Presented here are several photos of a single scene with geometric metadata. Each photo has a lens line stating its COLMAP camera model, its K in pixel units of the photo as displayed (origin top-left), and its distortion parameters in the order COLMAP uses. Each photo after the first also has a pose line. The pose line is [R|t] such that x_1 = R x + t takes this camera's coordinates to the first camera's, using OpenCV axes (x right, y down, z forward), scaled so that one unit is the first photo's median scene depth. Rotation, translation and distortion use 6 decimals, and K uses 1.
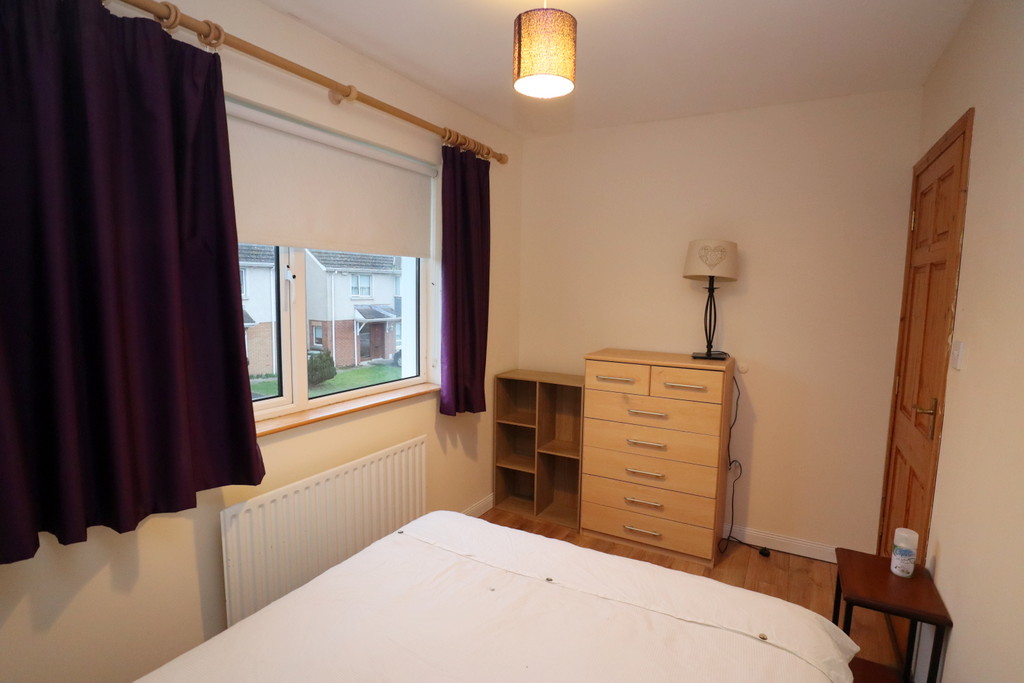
lens RADIAL K [[524.6, 0, 512.0], [0, 524.6, 341.5], [0, 0, 1]] dist [0.120329, 0.000142]
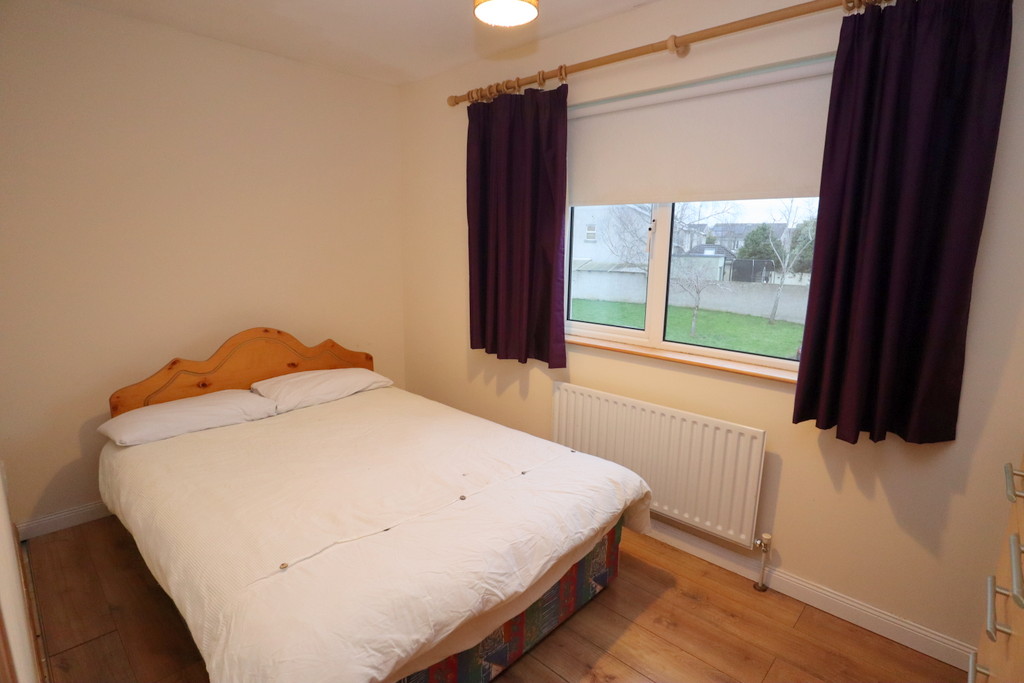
lens RADIAL K [[515.0, 0, 506.8], [0, 515.0, 341.1], [0, 0, 1]] dist [0.002415, 0.001410]
pose [[-0.184978, 0.151227, -0.971037, 0.771419], [-0.138671, 0.974186, 0.178133, -0.040599], [0.972910, 0.167605, -0.159232, 0.926974]]
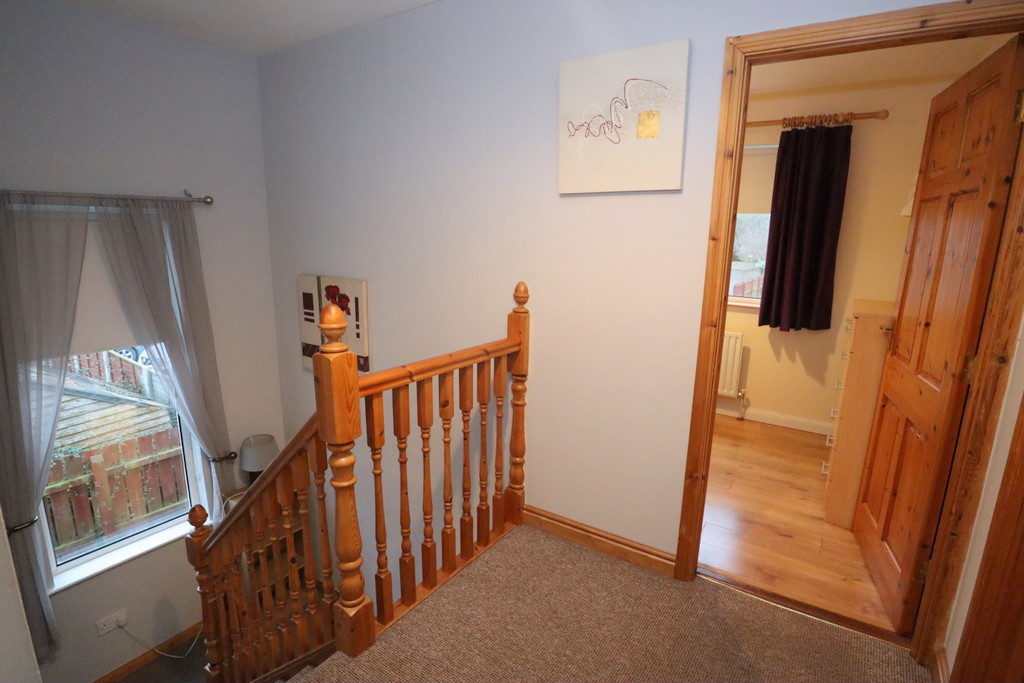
lens RADIAL K [[515.0, 0, 506.8], [0, 515.0, 341.1], [0, 0, 1]] dist [0.002415, 0.001410]
pose [[-0.085999, 0.201714, -0.975662, 1.661018], [-0.127522, 0.969006, 0.211578, -0.033440], [0.988100, 0.142614, -0.057610, 0.539800]]
